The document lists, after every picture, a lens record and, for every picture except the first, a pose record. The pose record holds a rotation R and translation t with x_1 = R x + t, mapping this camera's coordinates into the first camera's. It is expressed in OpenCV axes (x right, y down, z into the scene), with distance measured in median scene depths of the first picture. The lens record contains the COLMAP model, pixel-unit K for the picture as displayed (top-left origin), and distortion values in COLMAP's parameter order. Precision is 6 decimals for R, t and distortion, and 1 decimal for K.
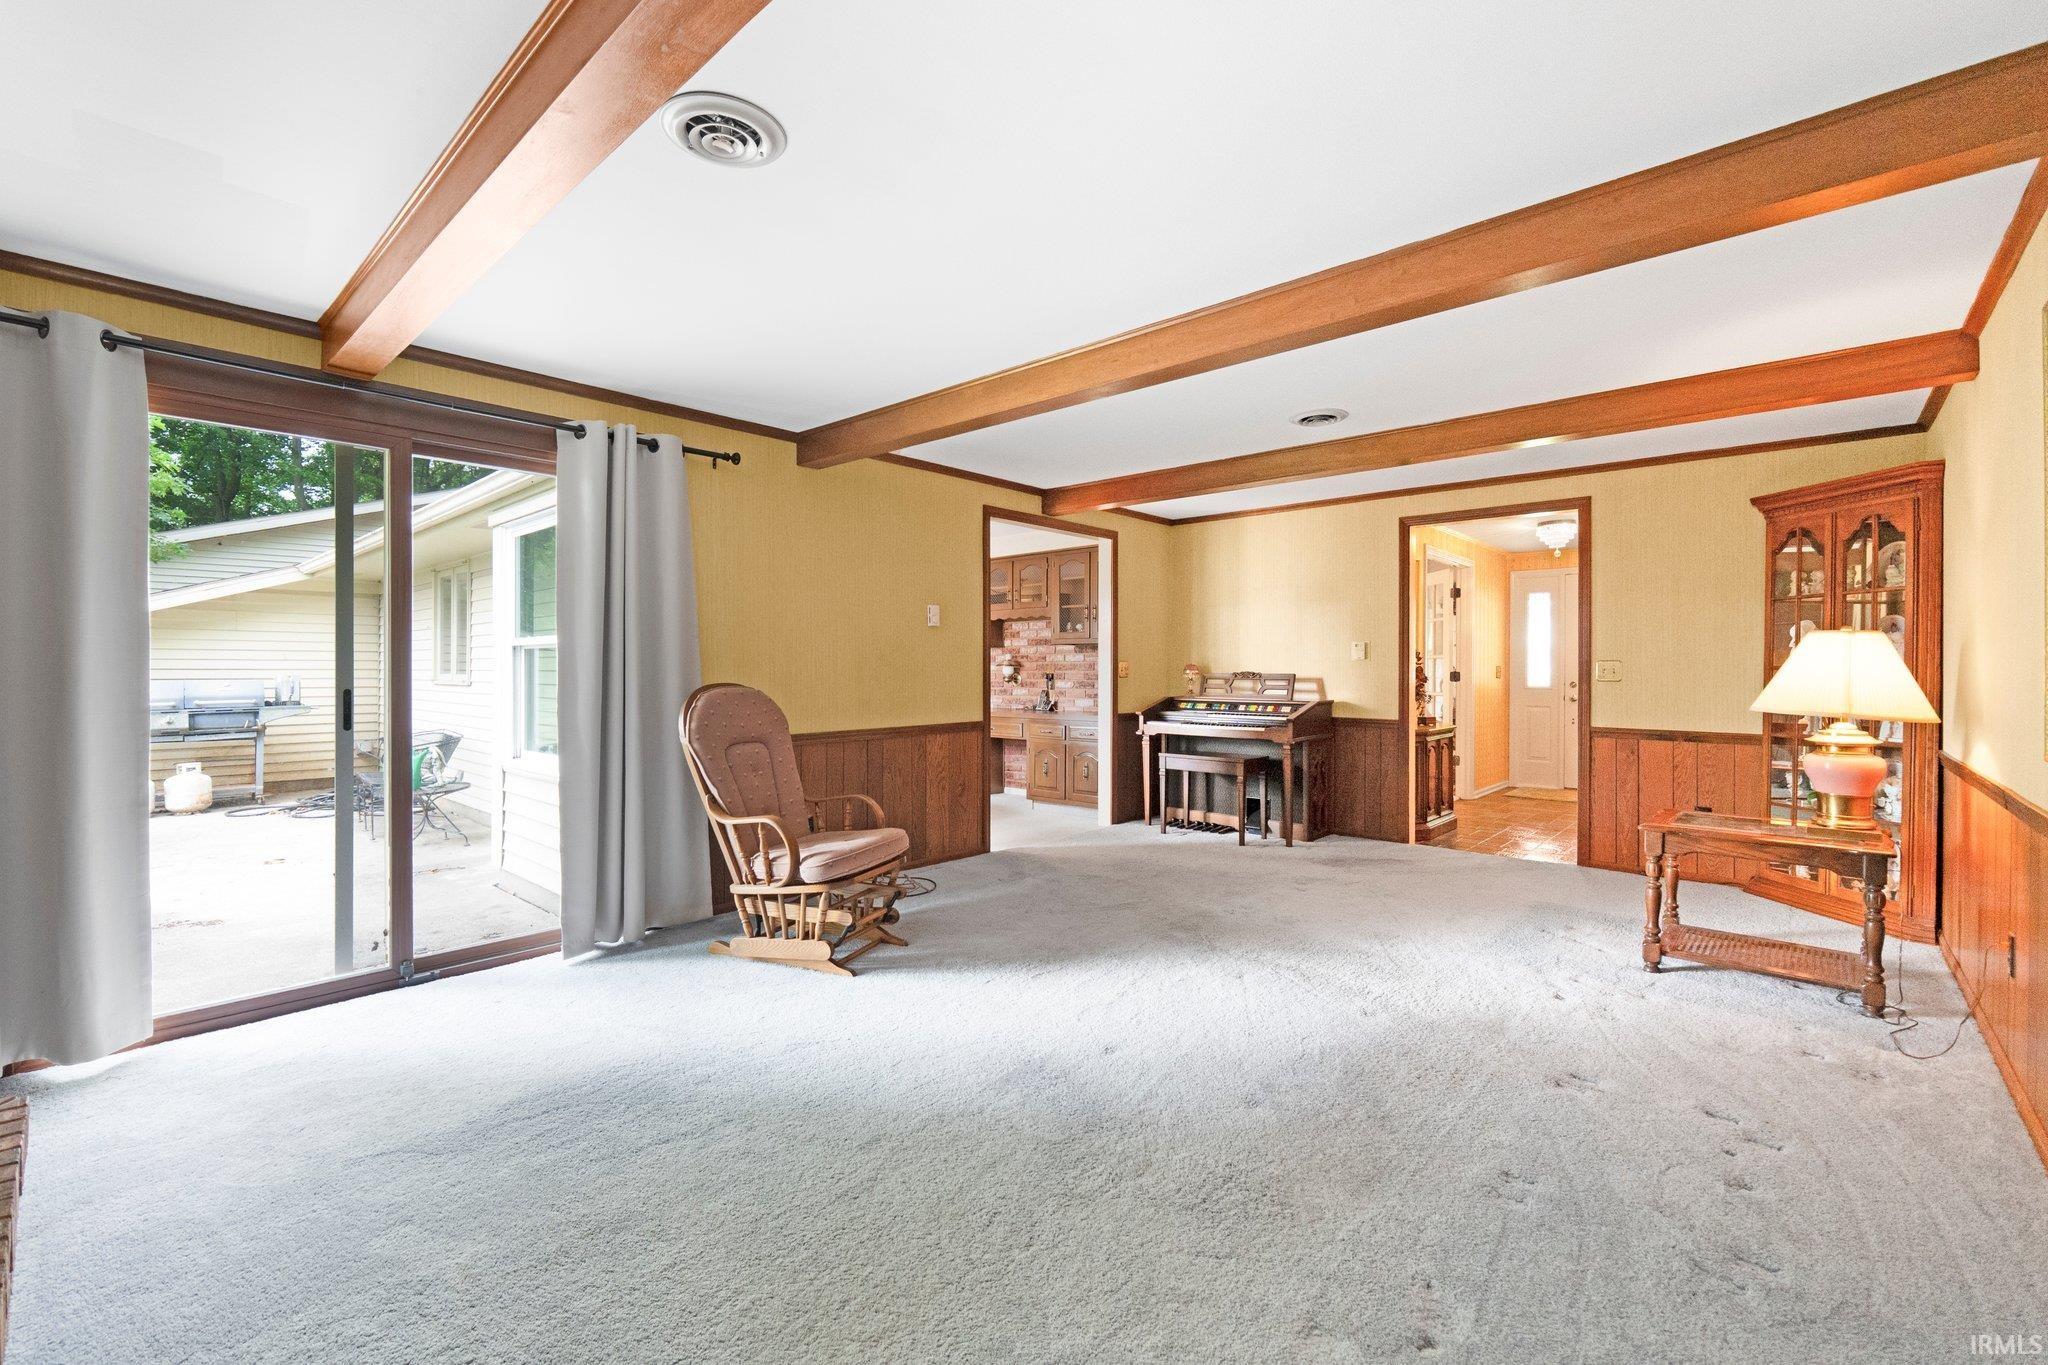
lens RADIAL K [[863.1, 0, 1013.3], [0, 863.1, 677.0], [0, 0, 1]] dist [-0.000536, -0.000047]
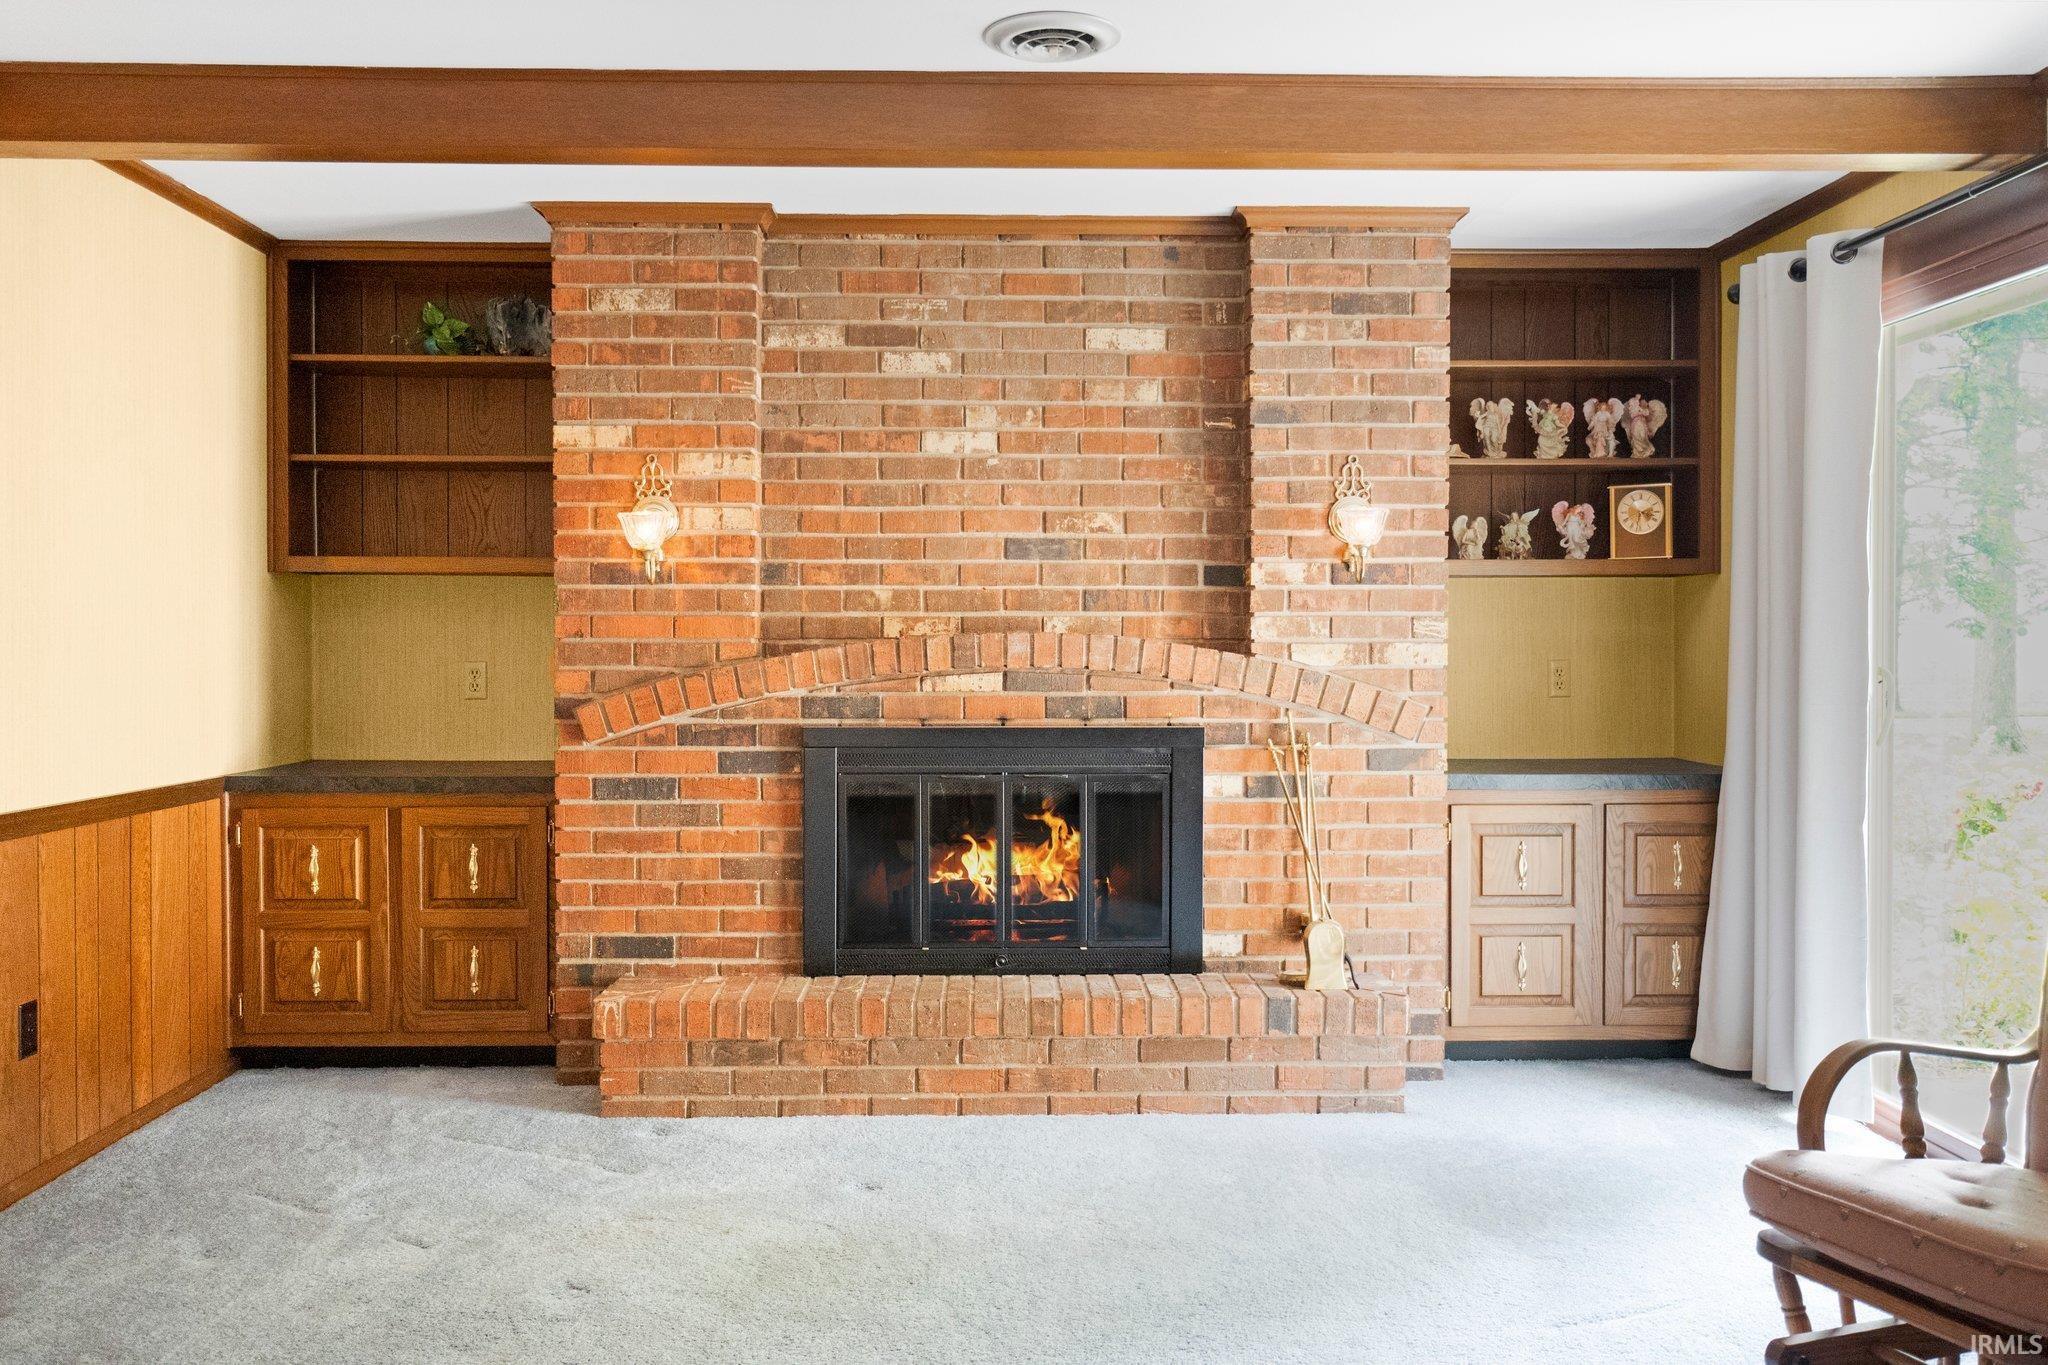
lens RADIAL K [[1755.2, 0, 1023.5], [0, 1755.2, 666.4], [0, 0, 1]] dist [0.004905, 0.001343]
pose [[-0.718023, 0.009252, -0.695957, 0.413472], [-0.008597, 0.999717, 0.022160, -0.014042], [0.695966, 0.021895, -0.717741, 1.000328]]
